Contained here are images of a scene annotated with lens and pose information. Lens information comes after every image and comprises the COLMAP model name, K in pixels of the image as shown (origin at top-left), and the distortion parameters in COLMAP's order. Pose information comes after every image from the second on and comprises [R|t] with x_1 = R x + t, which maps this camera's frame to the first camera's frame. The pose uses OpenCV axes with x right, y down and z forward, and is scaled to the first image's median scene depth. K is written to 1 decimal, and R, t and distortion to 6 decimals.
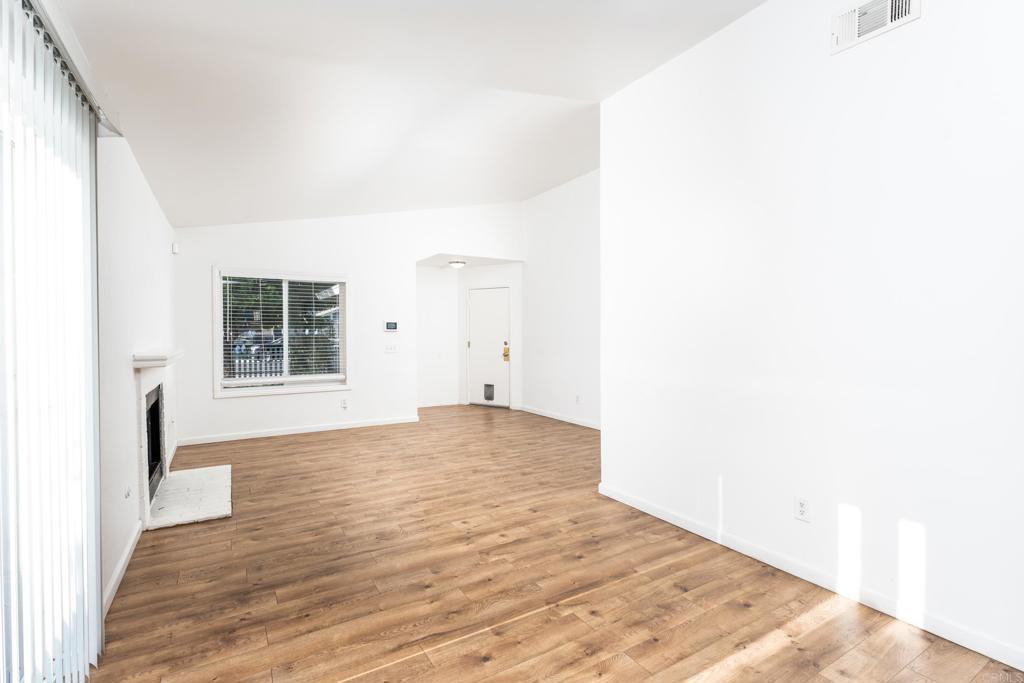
lens RADIAL K [[473.0, 0, 512.0], [0, 473.0, 341.5], [0, 0, 1]] dist [-0.001109, -0.000009]
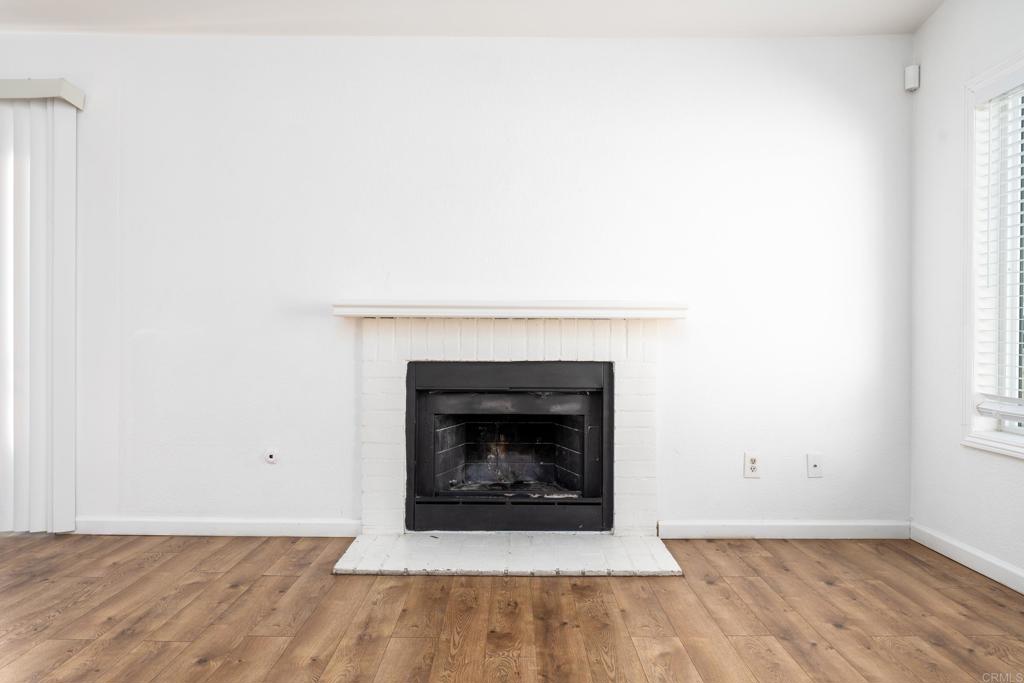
lens RADIAL K [[675.7, 0, 512.0], [0, 675.7, 341.5], [0, 0, 1]] dist [-0.000073, -0.000788]
pose [[-0.520517, 0.006159, -0.853829, 0.003362], [-0.018842, 0.999648, 0.018698, 0.054697], [0.853643, 0.025821, -0.520218, 1.412858]]
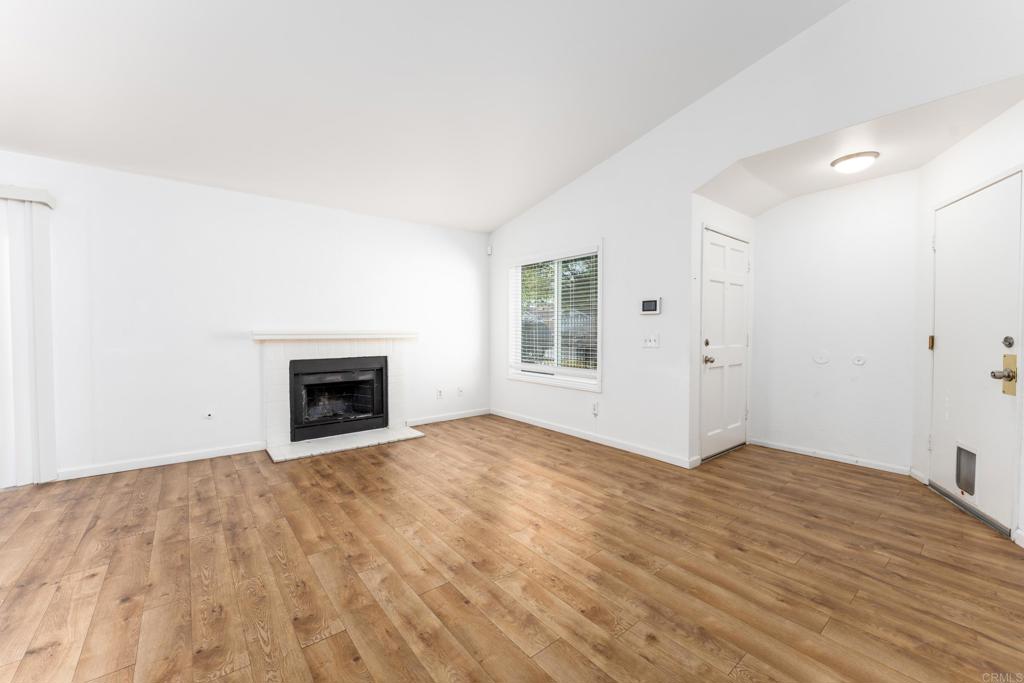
lens RADIAL K [[410.3, 0, 512.0], [0, 410.3, 341.5], [0, 0, 1]] dist [-0.001672, -0.000374]
pose [[0.127897, 0.033725, -0.991214, 0.477515], [-0.020081, 0.999305, 0.031409, 0.003657], [0.991584, 0.015888, 0.128485, 1.289508]]
